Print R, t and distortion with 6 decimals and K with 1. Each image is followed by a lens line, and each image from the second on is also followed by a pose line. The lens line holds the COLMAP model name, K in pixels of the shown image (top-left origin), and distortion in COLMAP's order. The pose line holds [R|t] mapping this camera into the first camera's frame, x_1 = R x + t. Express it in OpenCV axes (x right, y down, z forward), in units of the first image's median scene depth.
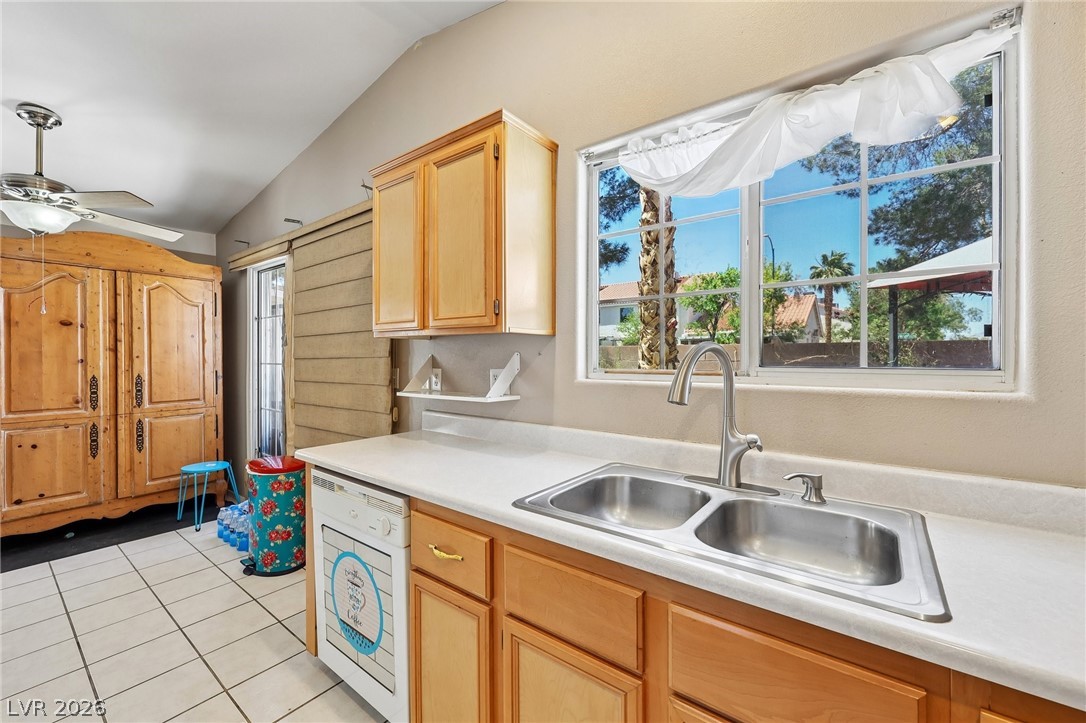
lens RADIAL K [[443.6, 0, 540.9], [0, 443.6, 352.0], [0, 0, 1]] dist [0.000869, -0.000233]
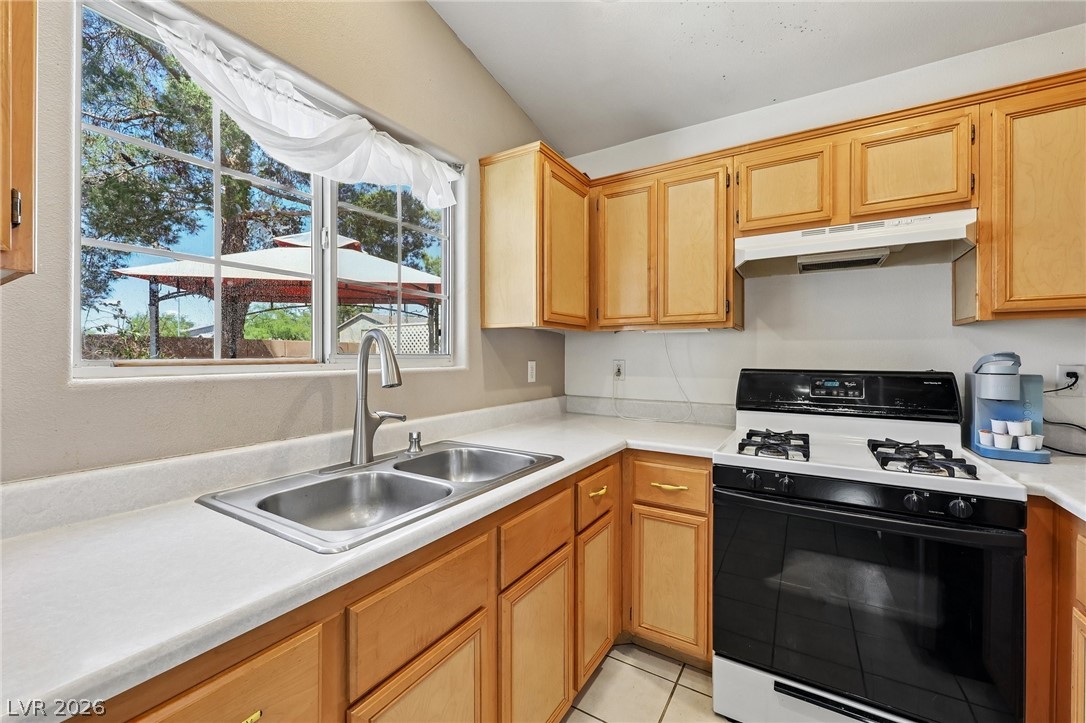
lens RADIAL K [[443.6, 0, 540.4], [0, 443.6, 357.5], [0, 0, 1]] dist [0.000869, -0.000233]
pose [[-0.114331, -0.004526, 0.993432, -0.654198], [-0.015302, 0.999879, 0.002794, 0.031593], [-0.993325, -0.014882, -0.114386, 0.651576]]
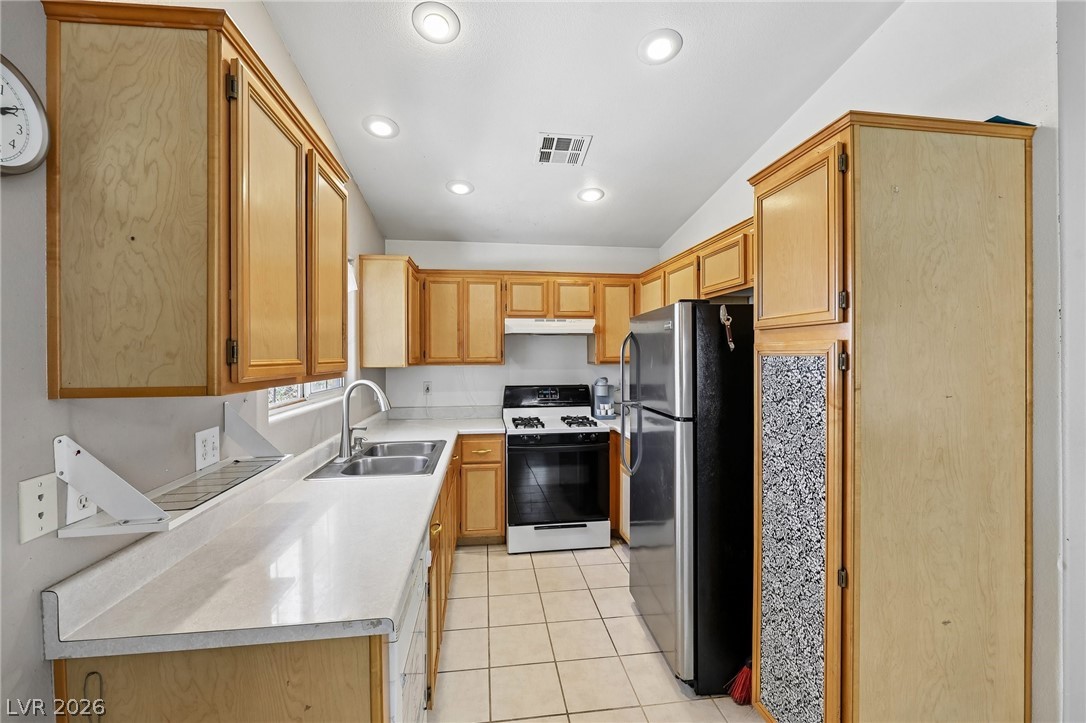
lens RADIAL K [[443.6, 0, 554.3], [0, 443.6, 360.2], [0, 0, 1]] dist [0.000869, -0.000233]
pose [[-0.724408, -0.003782, 0.689361, -1.353935], [-0.004405, 0.999990, 0.000858, -0.096058], [-0.689357, -0.002415, -0.724418, 1.571254]]
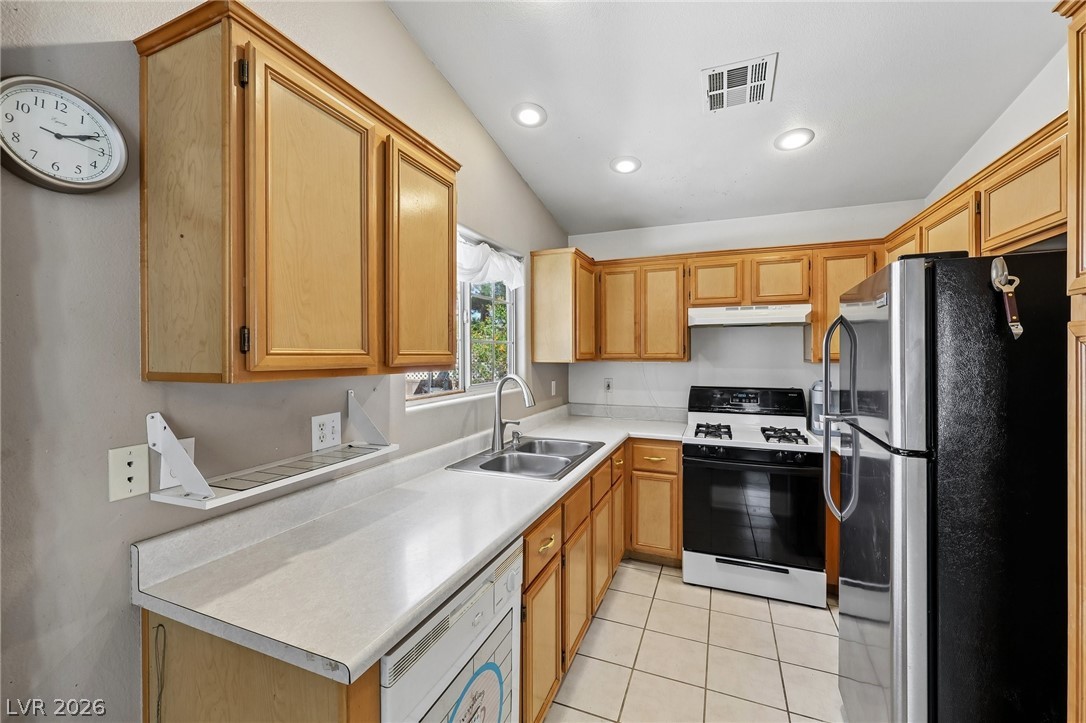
lens RADIAL K [[443.6, 0, 542.5], [0, 443.6, 356.1], [0, 0, 1]] dist [0.000869, -0.000233]
pose [[-0.282795, -0.004006, 0.959172, -1.308812], [-0.011188, 0.999937, 0.000878, -0.088519], [-0.959115, -0.010483, -0.282822, 1.241459]]
